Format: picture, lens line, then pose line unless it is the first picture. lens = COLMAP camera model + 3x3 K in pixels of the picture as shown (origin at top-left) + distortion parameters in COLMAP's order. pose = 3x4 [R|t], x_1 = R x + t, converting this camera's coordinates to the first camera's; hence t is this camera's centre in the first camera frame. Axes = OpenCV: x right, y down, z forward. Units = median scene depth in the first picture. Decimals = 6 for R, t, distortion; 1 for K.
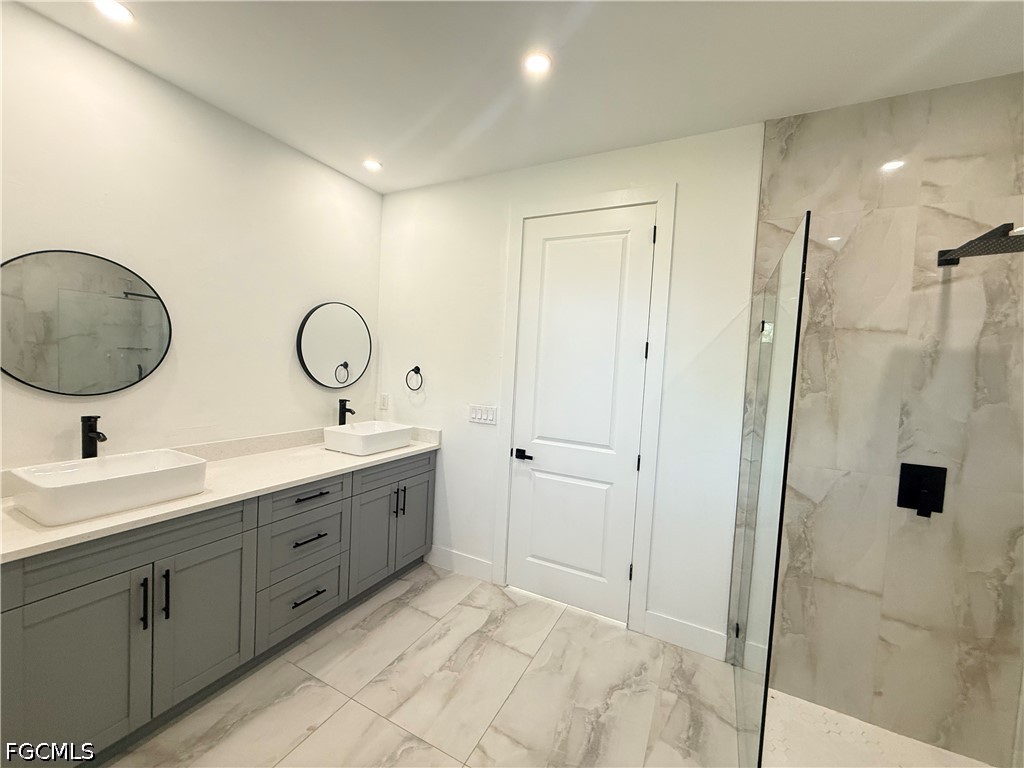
lens RADIAL K [[410.2, 0, 510.9], [0, 410.2, 384.4], [0, 0, 1]] dist [-0.002773, 0.001782]
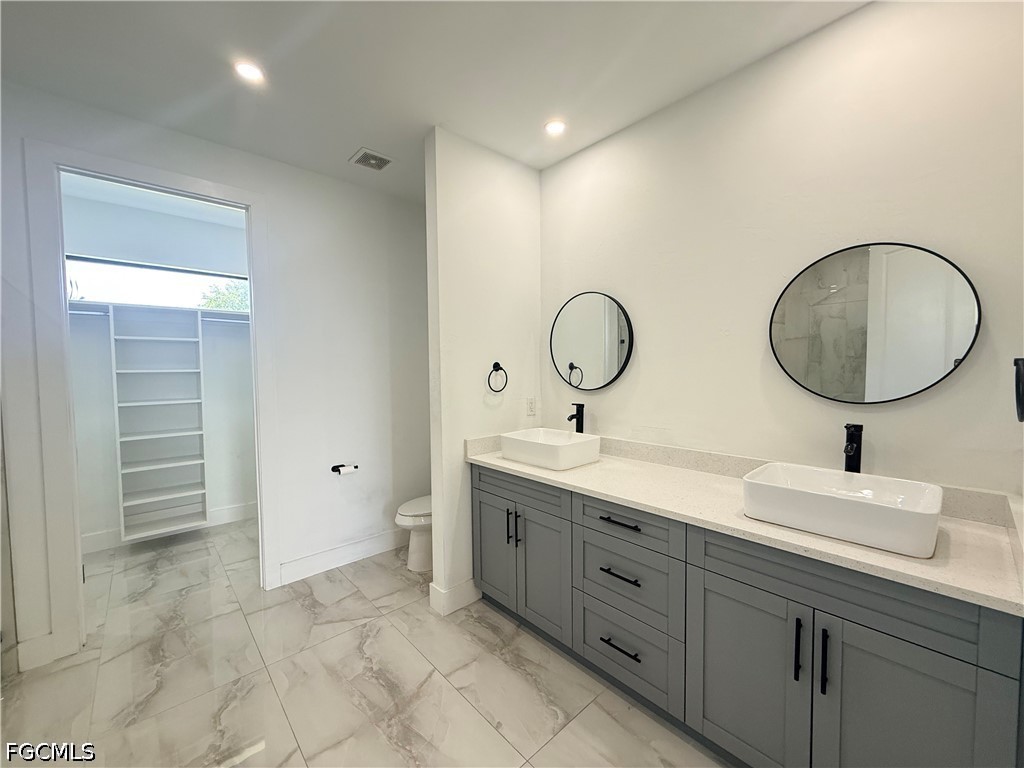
lens RADIAL K [[410.2, 0, 488.2], [0, 410.2, 382.2], [0, 0, 1]] dist [-0.002773, 0.001782]
pose [[-0.379137, -0.007875, -0.925307, 0.354091], [-0.055654, 0.998348, 0.014307, 0.000922], [0.923665, 0.056921, -0.378949, 1.032712]]
